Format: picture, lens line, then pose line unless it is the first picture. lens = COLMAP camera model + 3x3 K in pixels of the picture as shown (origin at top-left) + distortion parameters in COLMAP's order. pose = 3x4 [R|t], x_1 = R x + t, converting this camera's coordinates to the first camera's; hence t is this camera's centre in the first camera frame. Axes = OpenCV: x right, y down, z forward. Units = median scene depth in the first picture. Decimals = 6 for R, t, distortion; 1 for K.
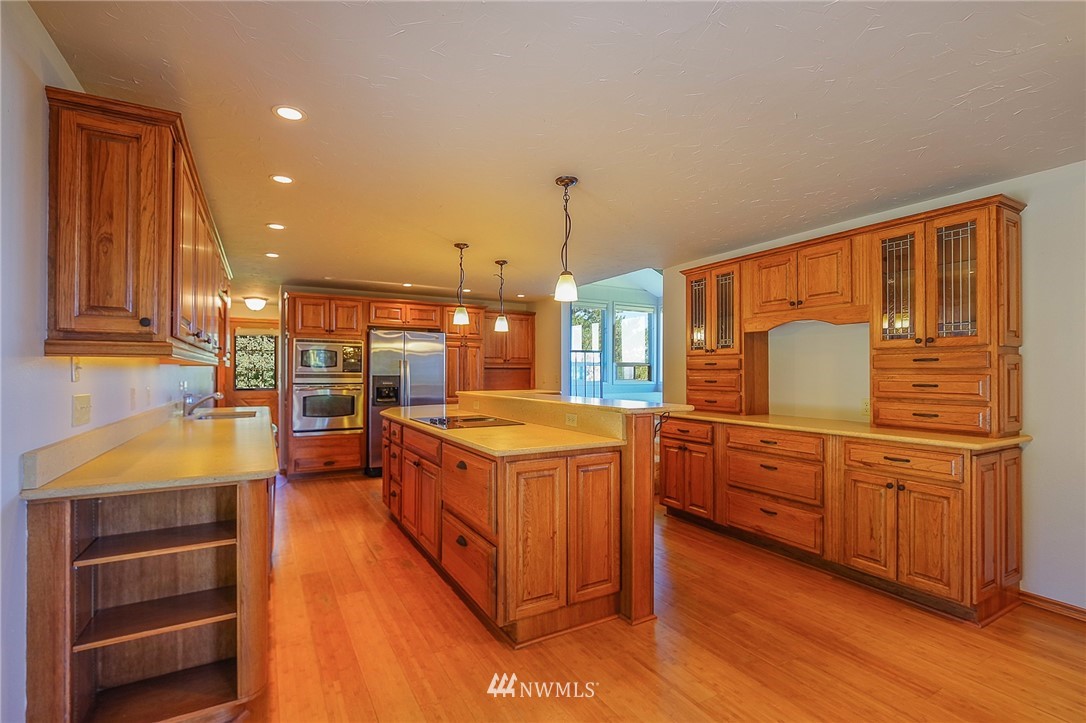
lens RADIAL K [[496.2, 0, 547.3], [0, 496.2, 365.0], [0, 0, 1]] dist [0.000924, -0.000007]
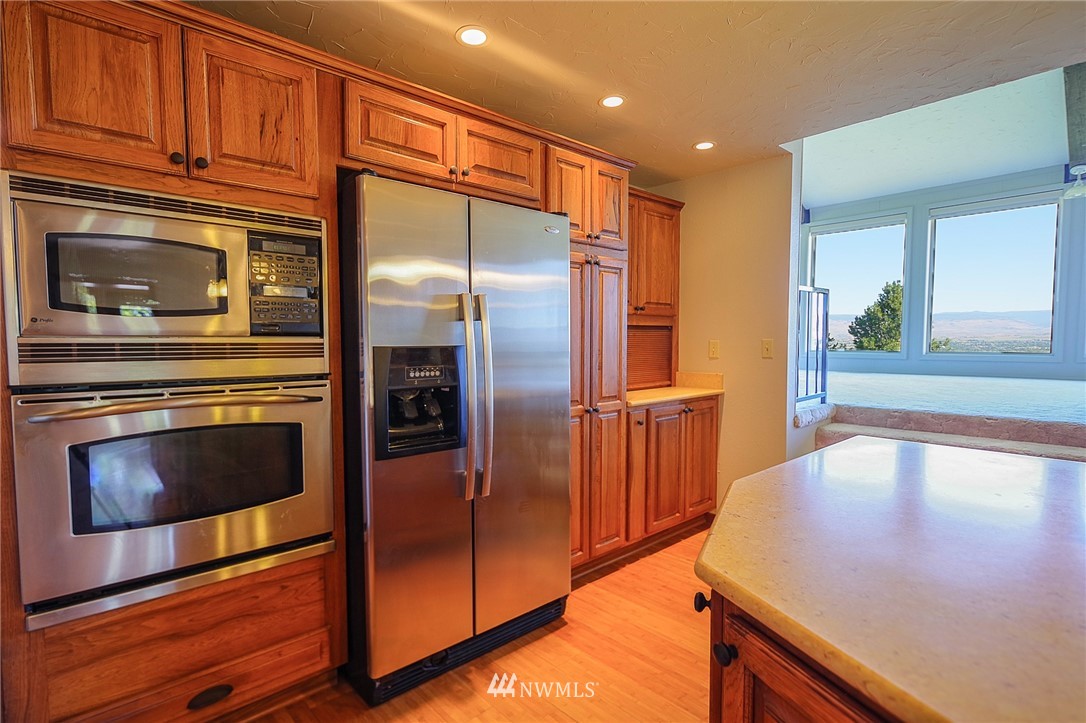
lens RADIAL K [[525.5, 0, 537.5], [0, 525.5, 363.3], [0, 0, 1]] dist [0.000085, 0.000340]
pose [[0.979139, -0.018273, 0.202369, -0.318489], [0.006403, 0.998228, 0.059155, 0.013040], [-0.203091, -0.056625, 0.977521, 0.695264]]
